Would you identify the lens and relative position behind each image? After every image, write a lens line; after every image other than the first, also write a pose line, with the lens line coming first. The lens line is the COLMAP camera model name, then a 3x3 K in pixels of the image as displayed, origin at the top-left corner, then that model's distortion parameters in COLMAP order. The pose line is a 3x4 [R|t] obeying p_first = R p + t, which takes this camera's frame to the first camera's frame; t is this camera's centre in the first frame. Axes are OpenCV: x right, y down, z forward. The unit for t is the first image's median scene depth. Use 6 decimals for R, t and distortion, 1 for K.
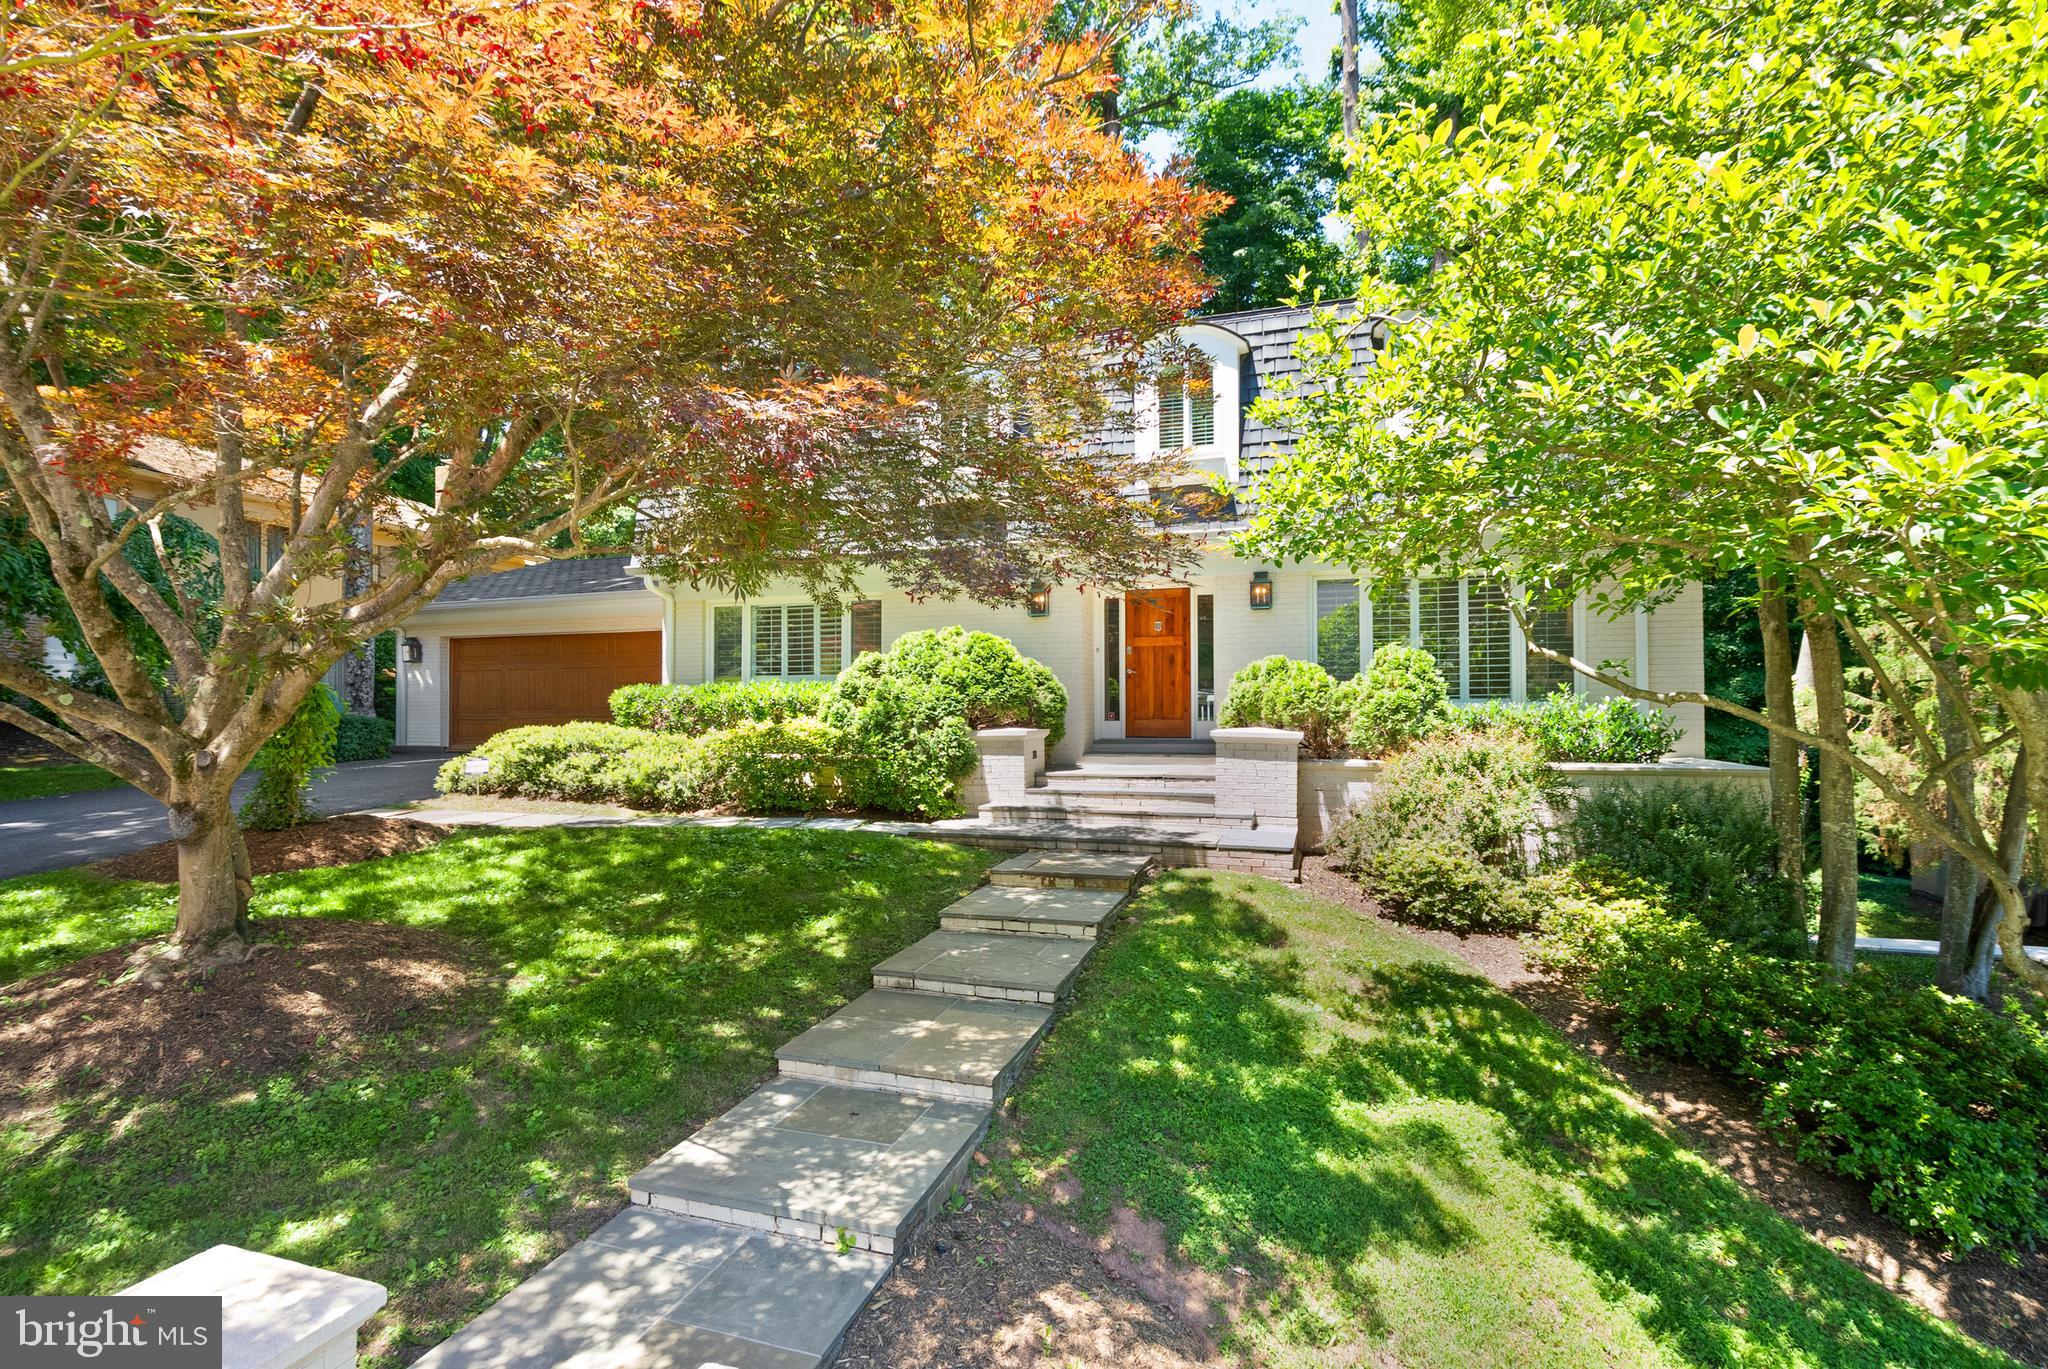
lens RADIAL K [[932.0, 0, 1024.0], [0, 932.0, 684.5], [0, 0, 1]] dist [0.000183, -0.000003]
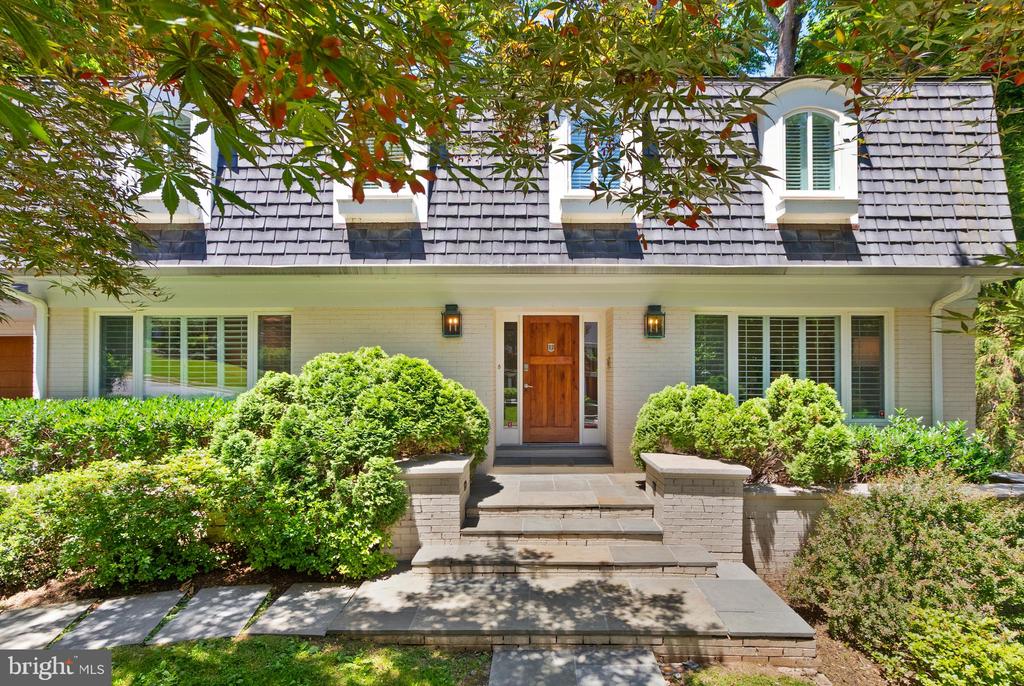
lens RADIAL K [[473.6, 0, 526.8], [0, 473.6, 363.2], [0, 0, 1]] dist [-0.000124, -0.000010]
pose [[0.952628, 0.005282, 0.304093, -0.075786], [-0.008266, 0.999929, 0.008528, -0.054457], [-0.304027, -0.010638, 0.952604, 0.505707]]
